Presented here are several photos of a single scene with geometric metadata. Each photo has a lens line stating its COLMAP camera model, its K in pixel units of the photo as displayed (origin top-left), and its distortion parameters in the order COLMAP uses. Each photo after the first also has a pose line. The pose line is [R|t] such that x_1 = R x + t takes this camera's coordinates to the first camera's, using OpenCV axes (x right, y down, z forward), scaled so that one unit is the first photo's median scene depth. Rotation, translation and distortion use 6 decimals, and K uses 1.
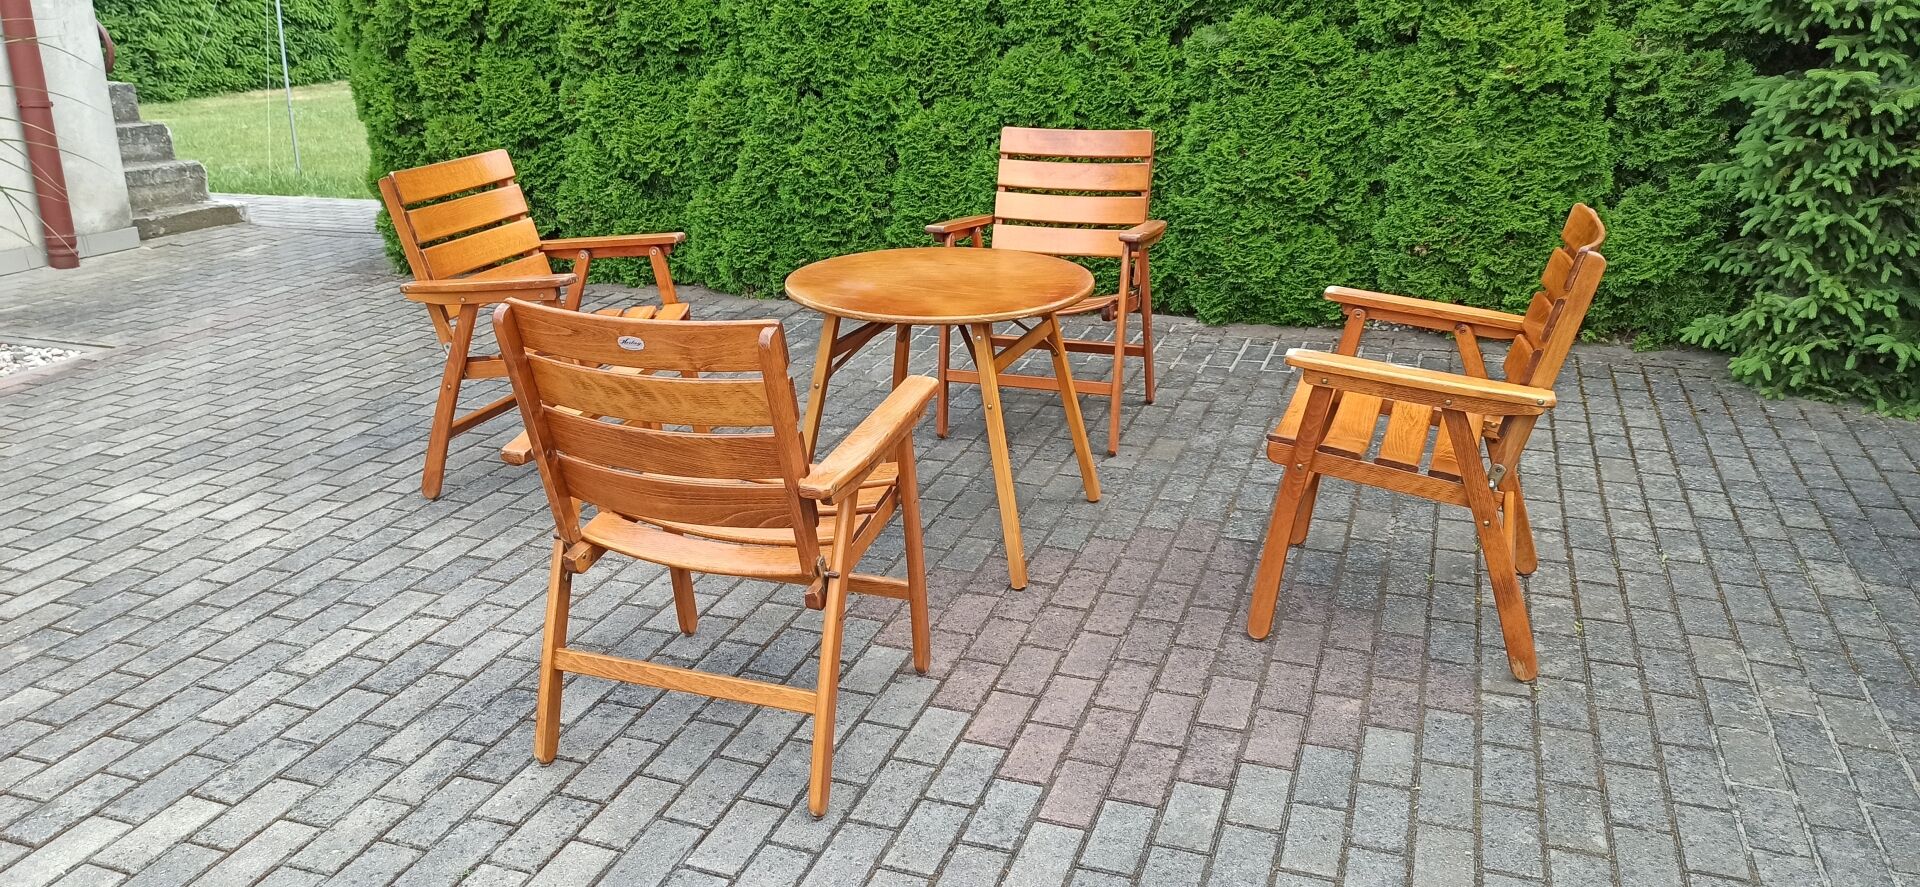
lens RADIAL K [[1420.0, 0, 967.5], [0, 1420.0, 439.2], [0, 0, 1]] dist [0.059972, -0.067699]
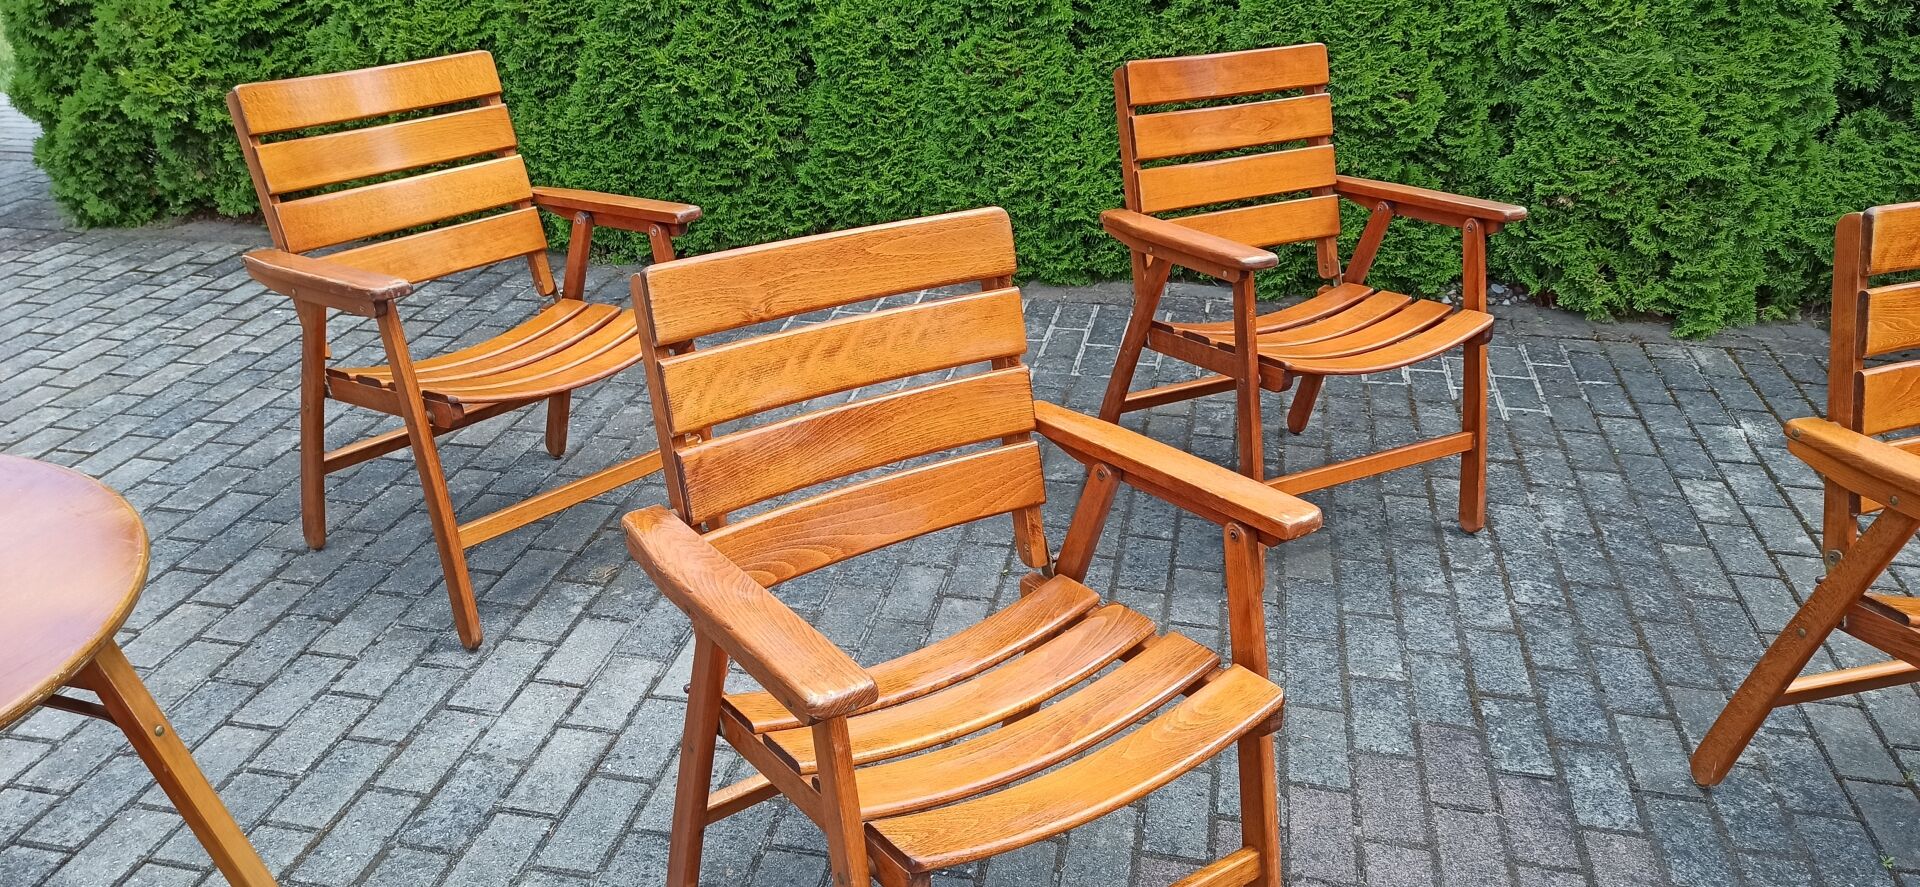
lens RADIAL K [[1420.0, 0, 966.8], [0, 1420.0, 434.2], [0, 0, 1]] dist [0.059972, -0.067699]
pose [[0.990572, -0.041752, 0.130473, -0.082251], [0.027973, 0.994003, 0.105711, -0.100598], [-0.134105, -0.101065, 0.985800, 0.313693]]
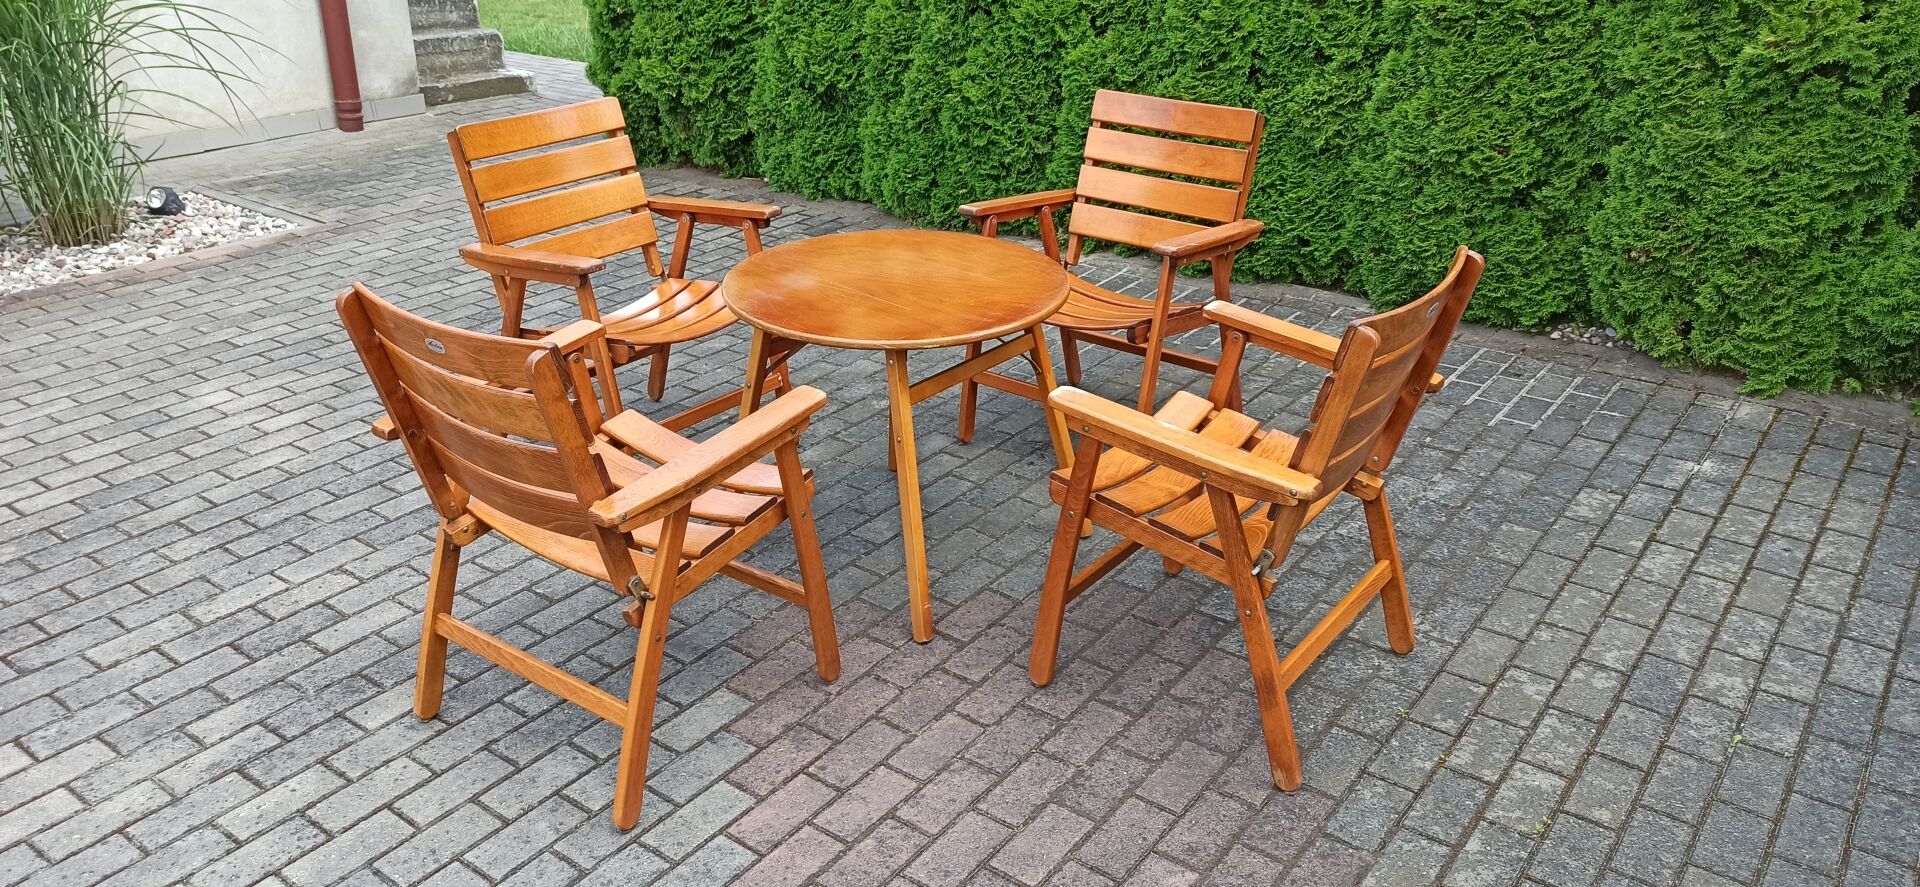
lens RADIAL K [[1420.0, 0, 961.6], [0, 1420.0, 436.3], [0, 0, 1]] dist [0.059972, -0.067699]
pose [[0.953092, 0.132397, -0.272190, 0.186121], [-0.105671, 0.988223, 0.110671, -0.080751], [0.283637, -0.076717, 0.955858, 0.103865]]
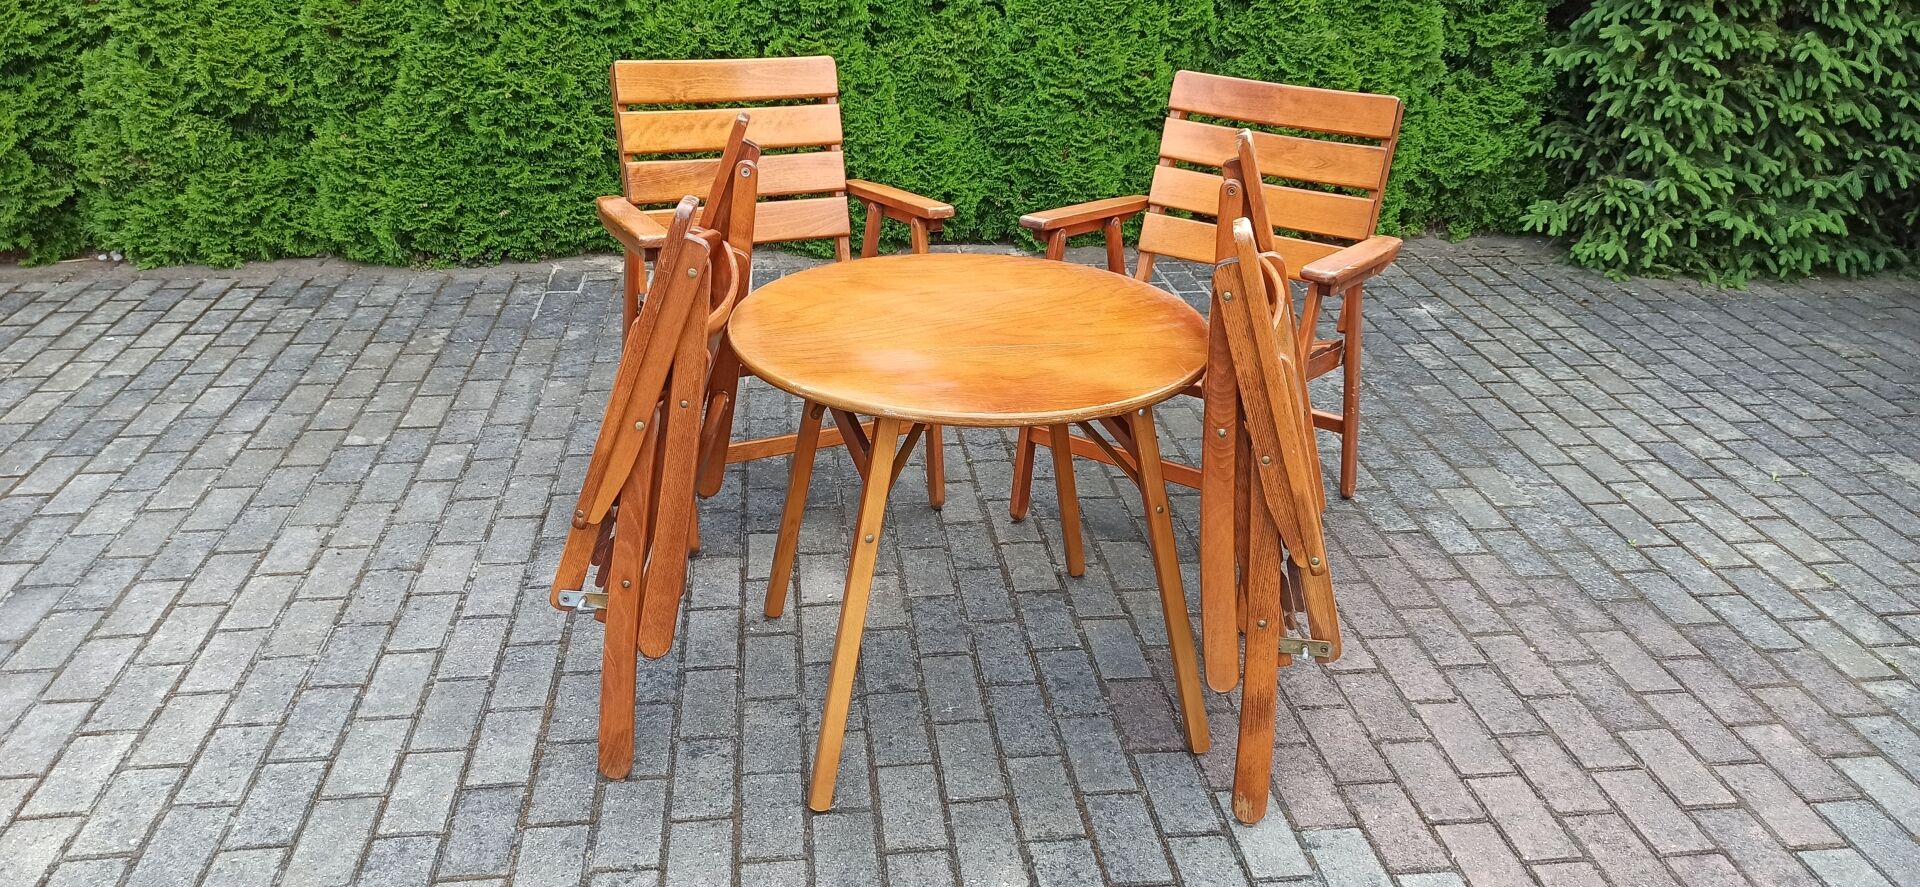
lens RADIAL K [[1420.0, 0, 972.6], [0, 1420.0, 437.6], [0, 0, 1]] dist [0.059972, -0.067699]
pose [[0.891193, -0.152141, 0.427349, -0.273646], [0.114291, 0.986995, 0.113039, -0.076788], [-0.438990, -0.051897, 0.896992, 0.248456]]
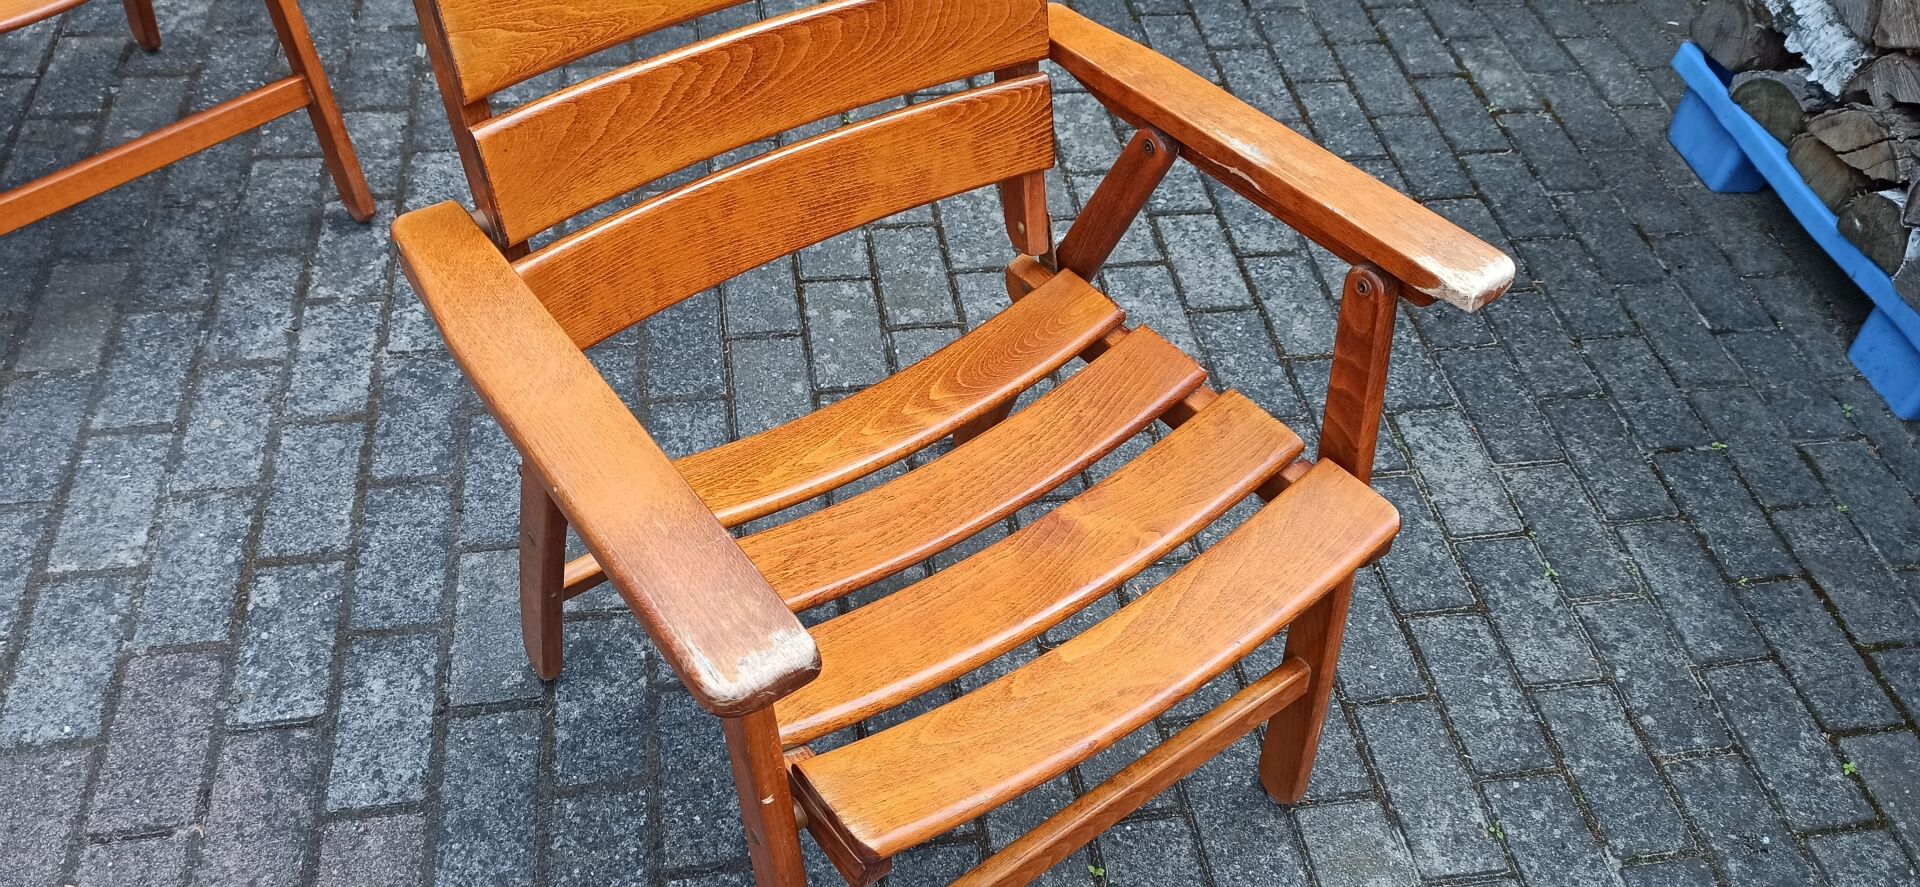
lens RADIAL K [[1420.0, 0, 968.0], [0, 1420.0, 412.1], [0, 0, 1]] dist [0.059972, -0.067699]
pose [[0.872590, -0.298158, 0.386897, 0.160892], [0.070748, 0.860879, 0.503866, -0.131528], [-0.483303, -0.412296, 0.772289, 0.448569]]
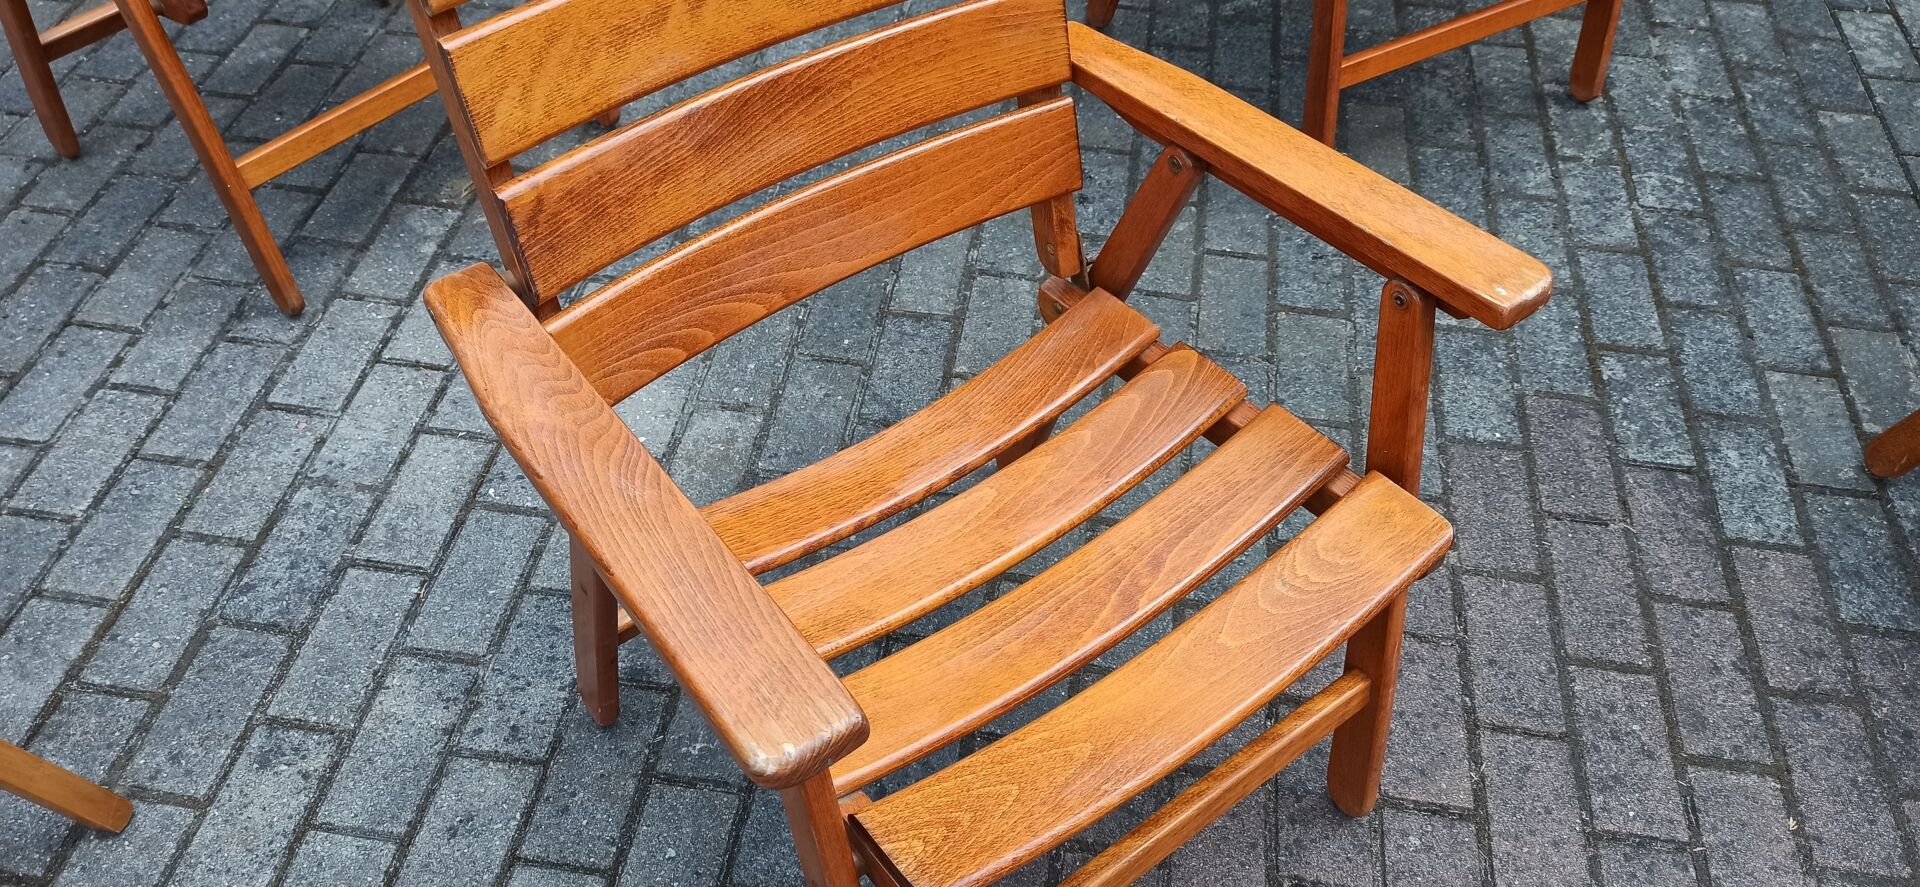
lens RADIAL K [[1420.0, 0, 966.9], [0, 1420.0, 436.4], [0, 0, 1]] dist [0.059972, -0.067699]
pose [[0.982869, -0.116554, 0.142768, -0.074637], [0.033815, 0.875531, 0.481978, -0.125429], [-0.181174, -0.468894, 0.864474, 0.440856]]
